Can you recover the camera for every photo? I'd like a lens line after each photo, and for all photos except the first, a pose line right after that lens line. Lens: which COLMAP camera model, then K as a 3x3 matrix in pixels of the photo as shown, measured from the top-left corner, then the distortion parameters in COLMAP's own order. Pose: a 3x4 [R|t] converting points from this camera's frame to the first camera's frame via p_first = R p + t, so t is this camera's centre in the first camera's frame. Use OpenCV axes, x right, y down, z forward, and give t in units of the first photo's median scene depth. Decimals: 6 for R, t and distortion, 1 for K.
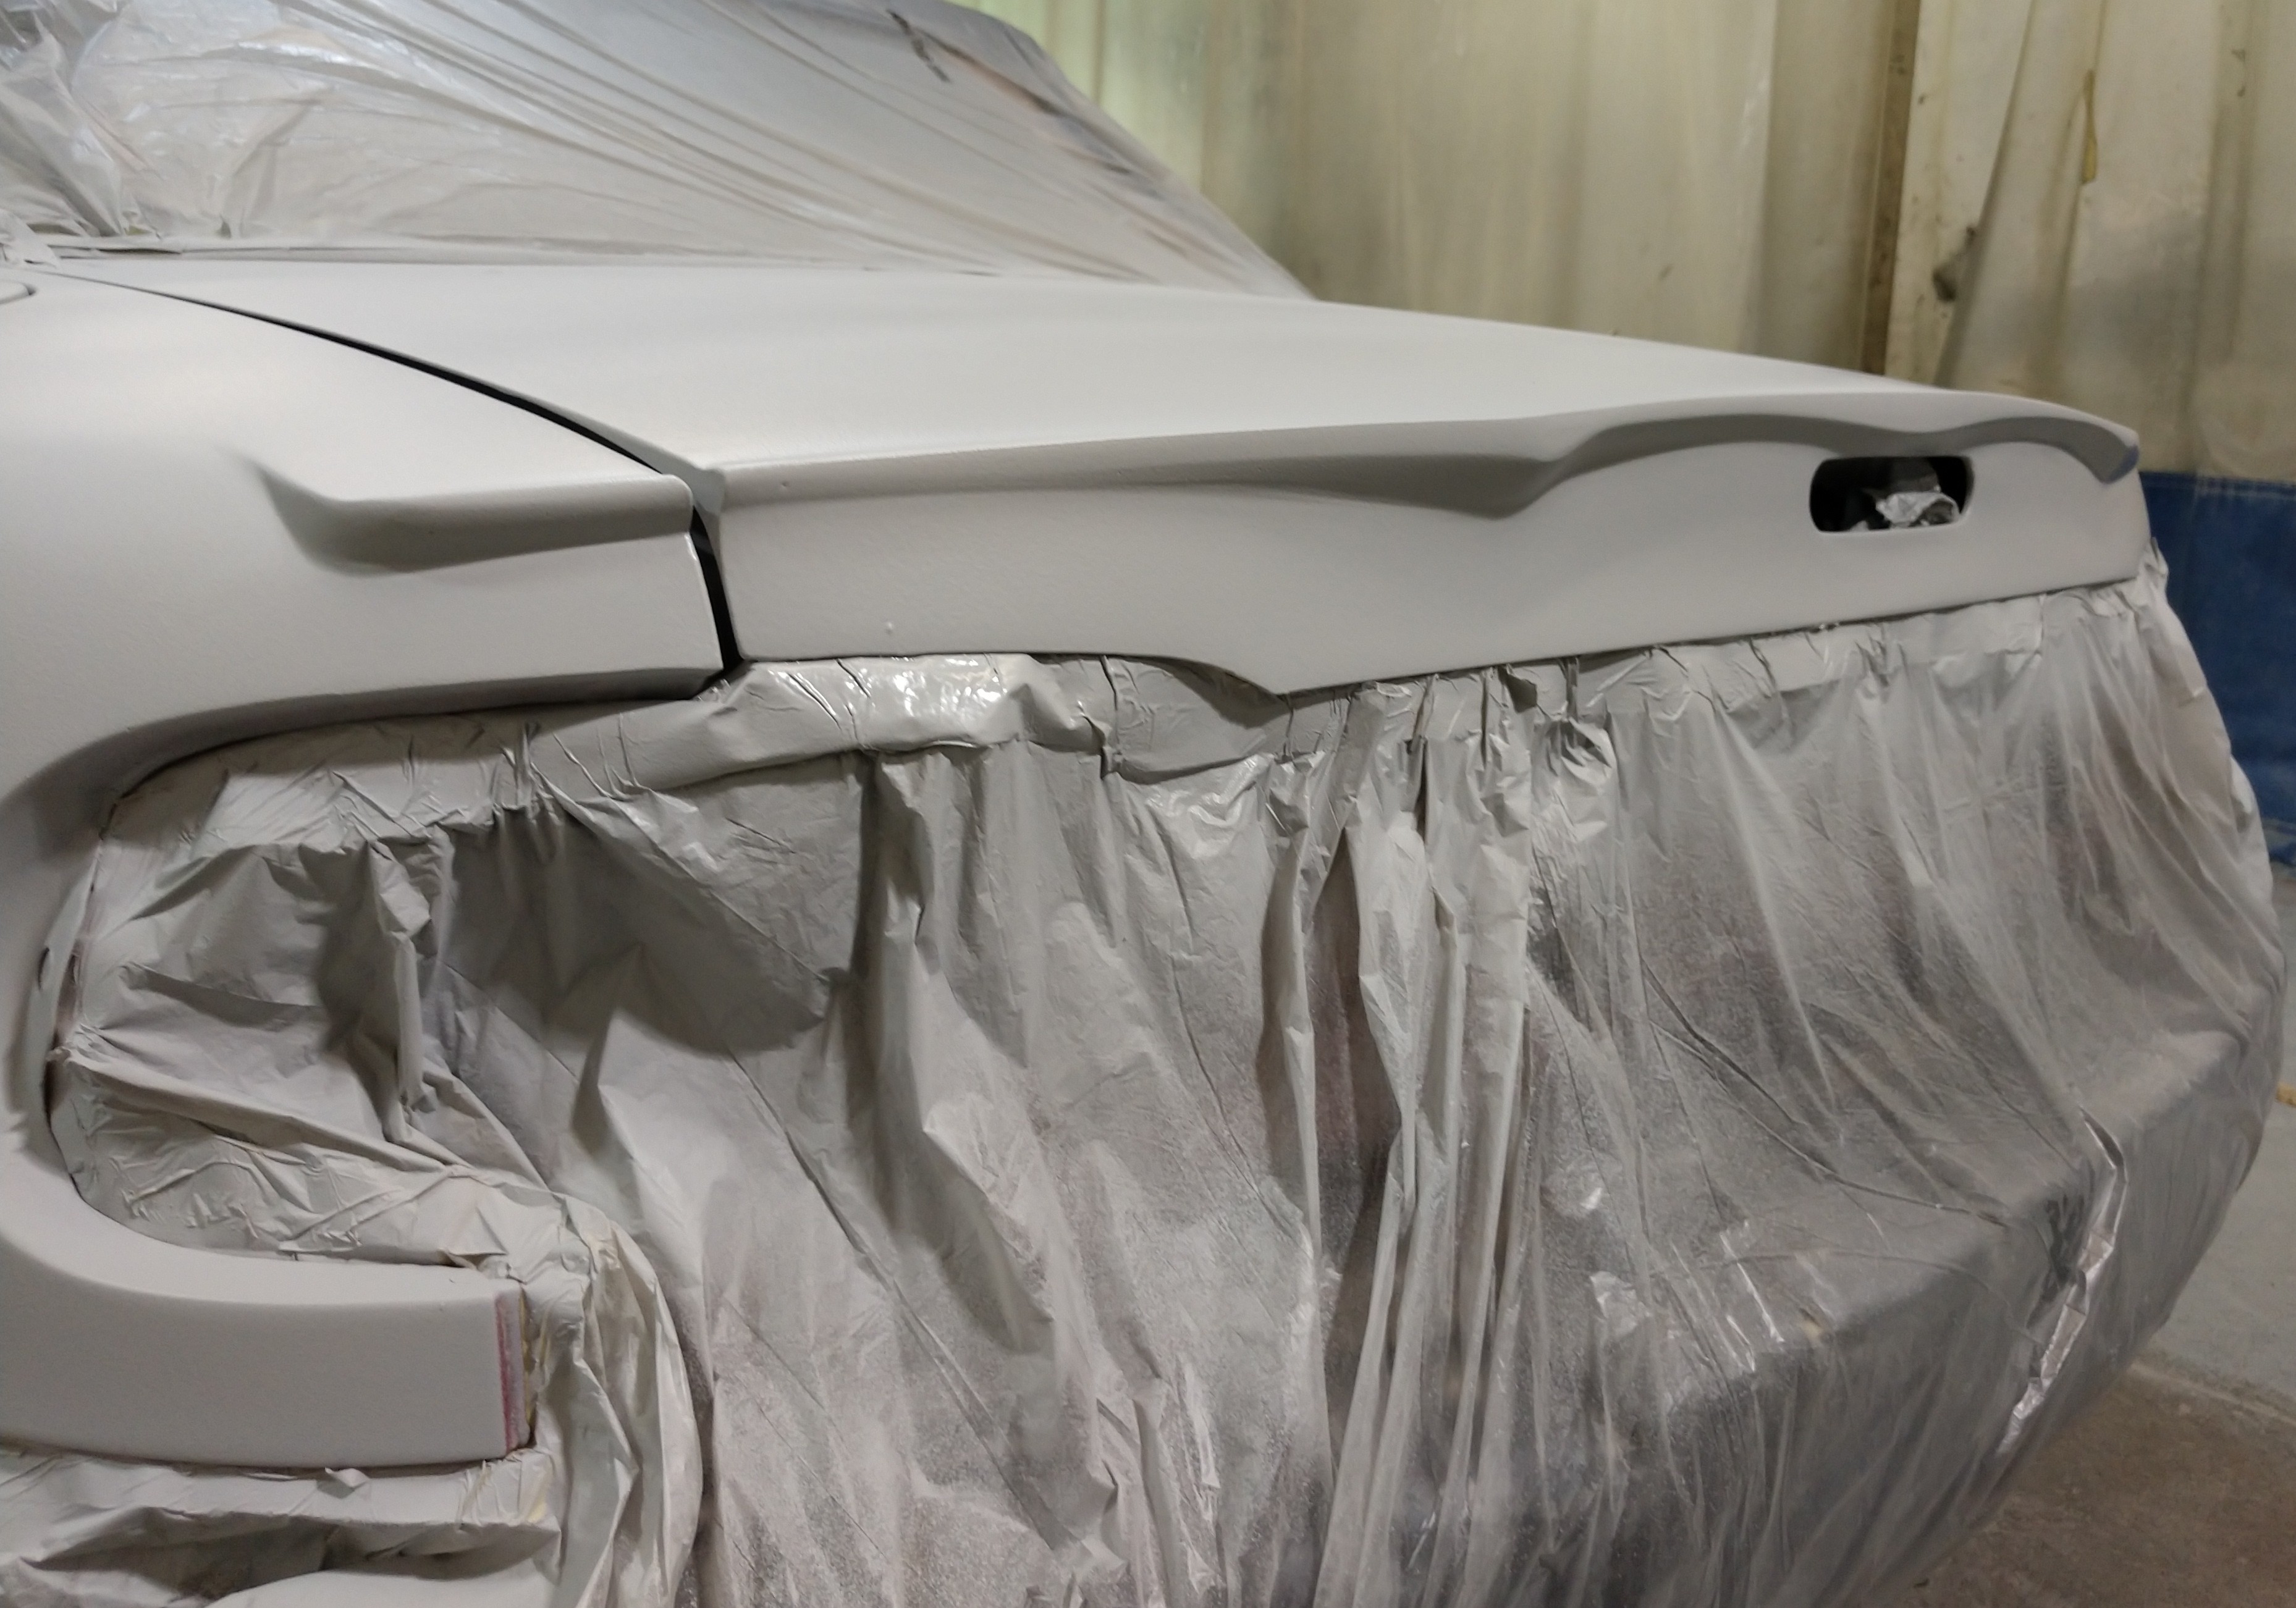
lens RADIAL K [[1842.2, 0, 1148.3], [0, 1842.2, 804.0], [0, 0, 1]] dist [0.002266, -0.006497]
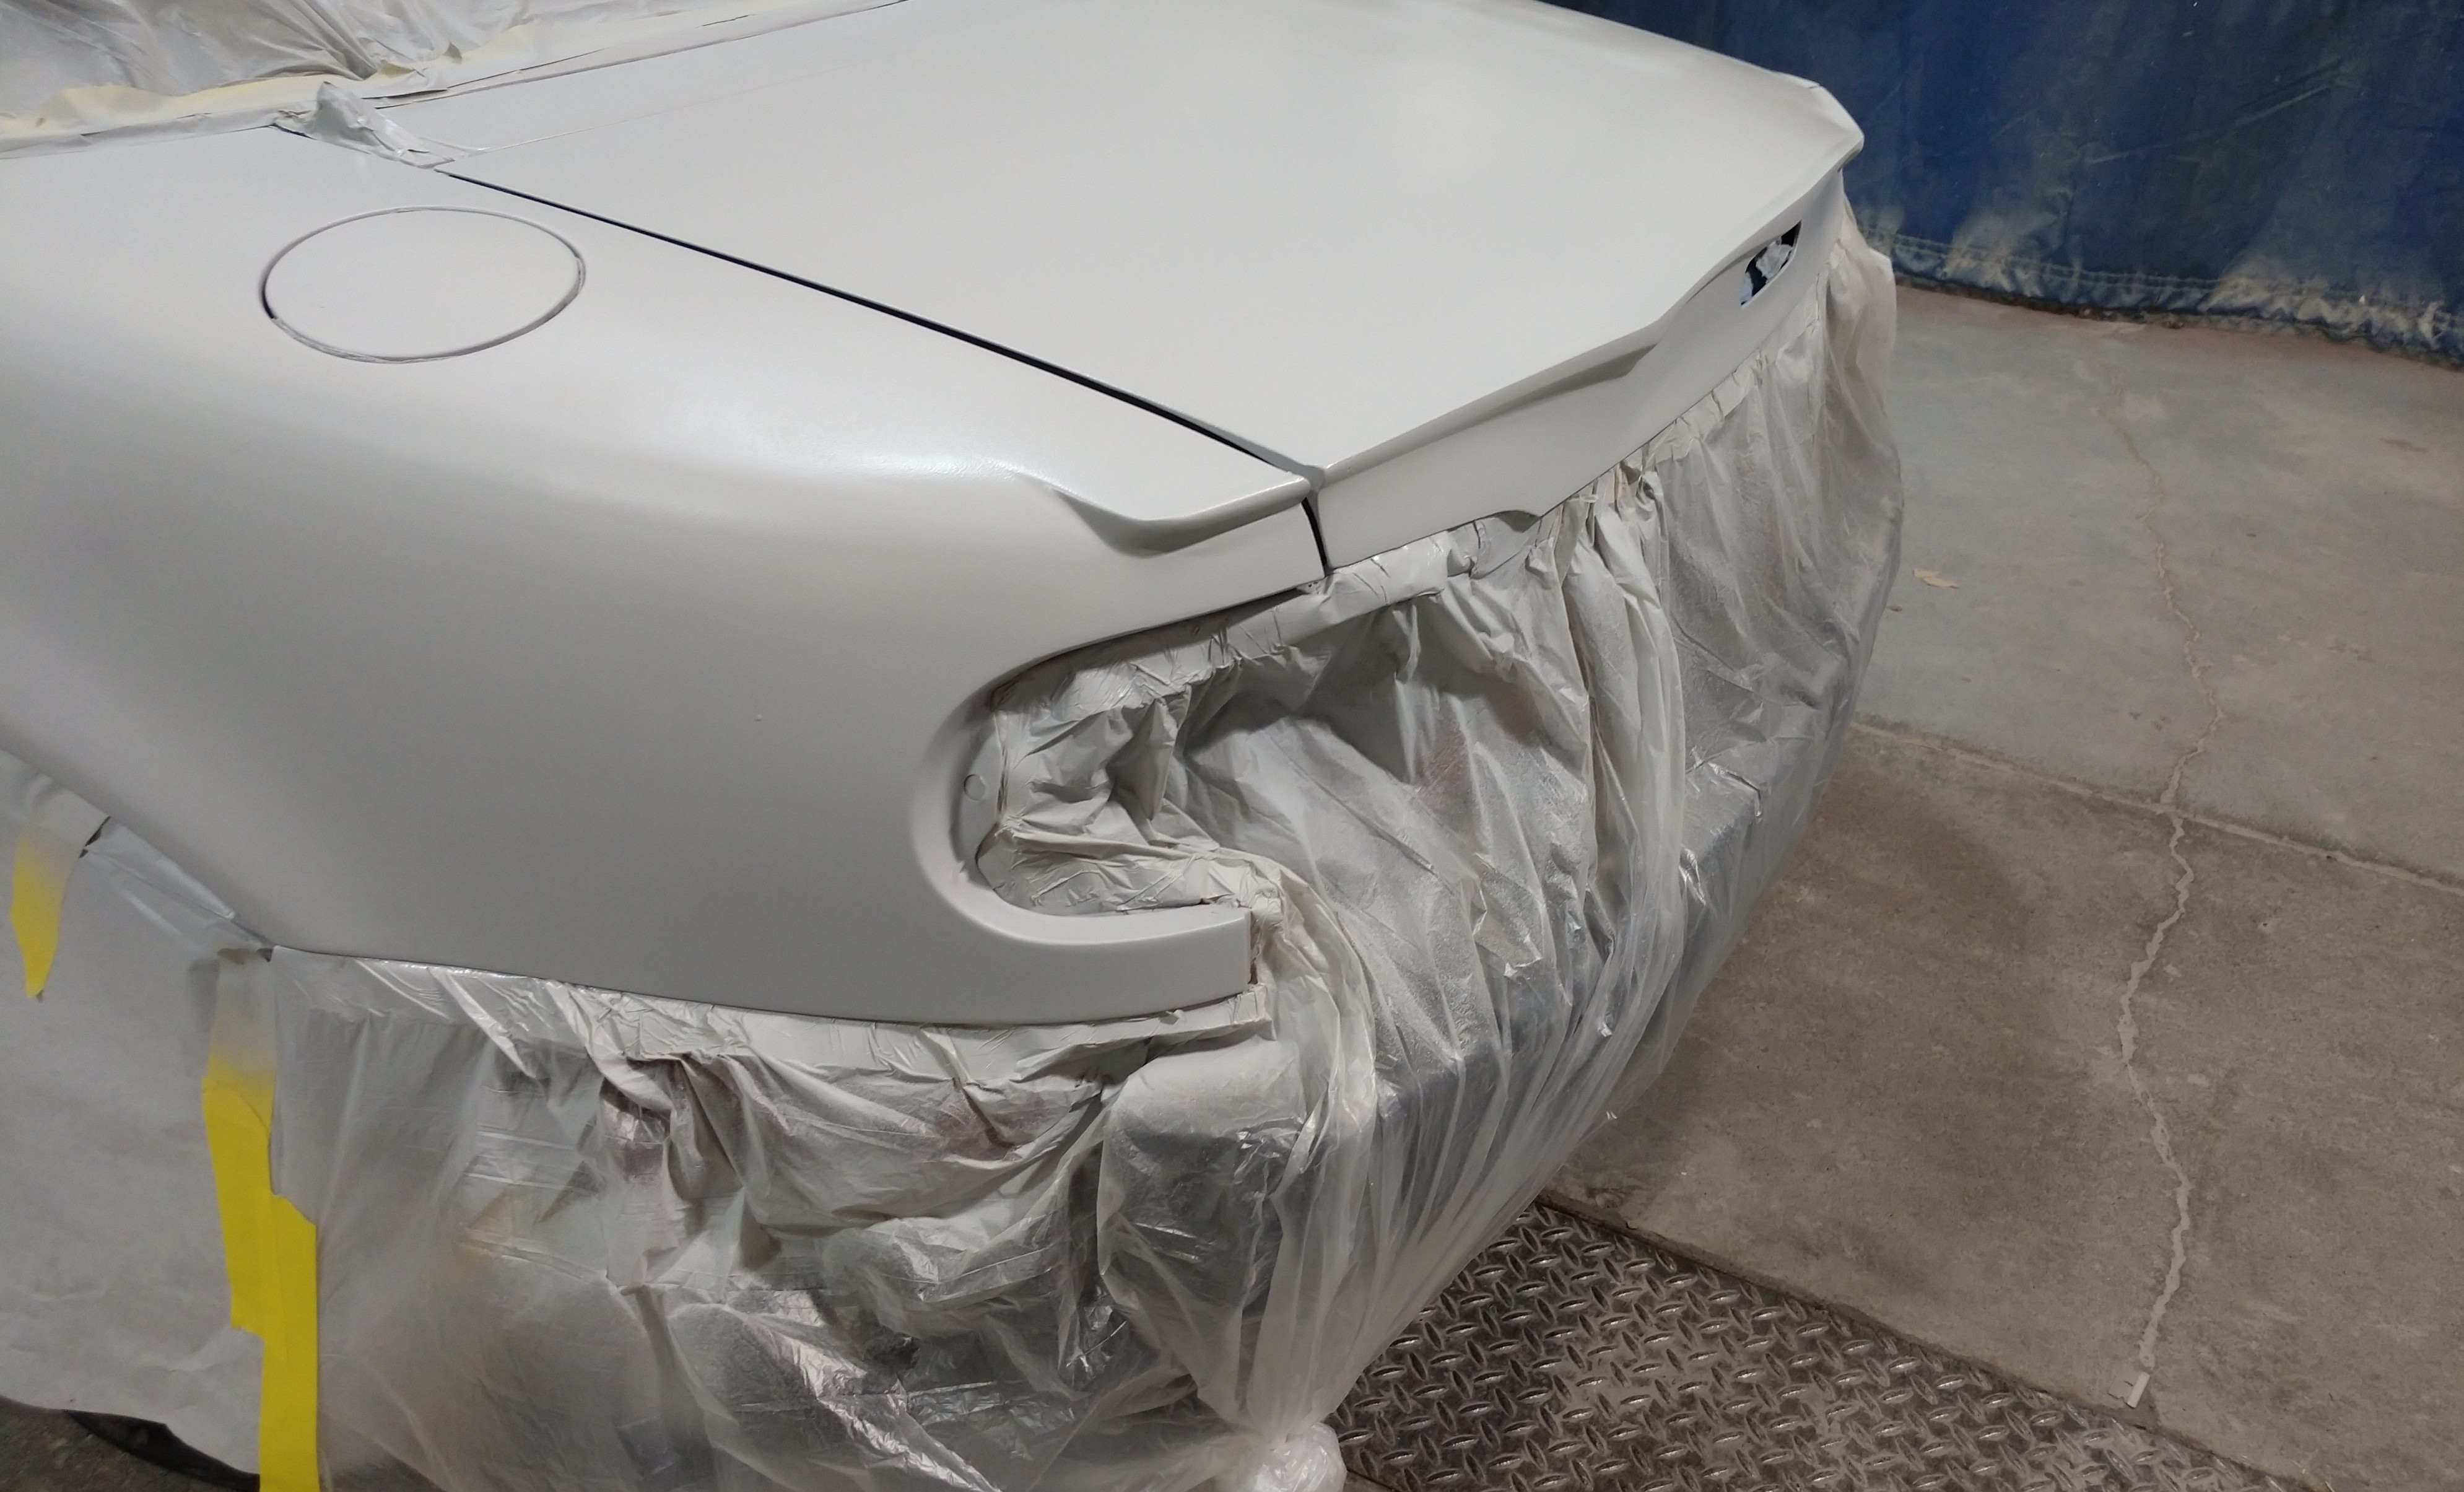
lens RADIAL K [[1552.4, 0, 1232.9], [0, 1552.4, 744.2], [0, 0, 1]] dist [-0.002611, -0.000267]
pose [[0.972462, -0.128577, 0.194386, -0.642751], [0.062890, 0.947882, 0.312355, -0.404066], [-0.224416, -0.291528, 0.929865, -0.445984]]
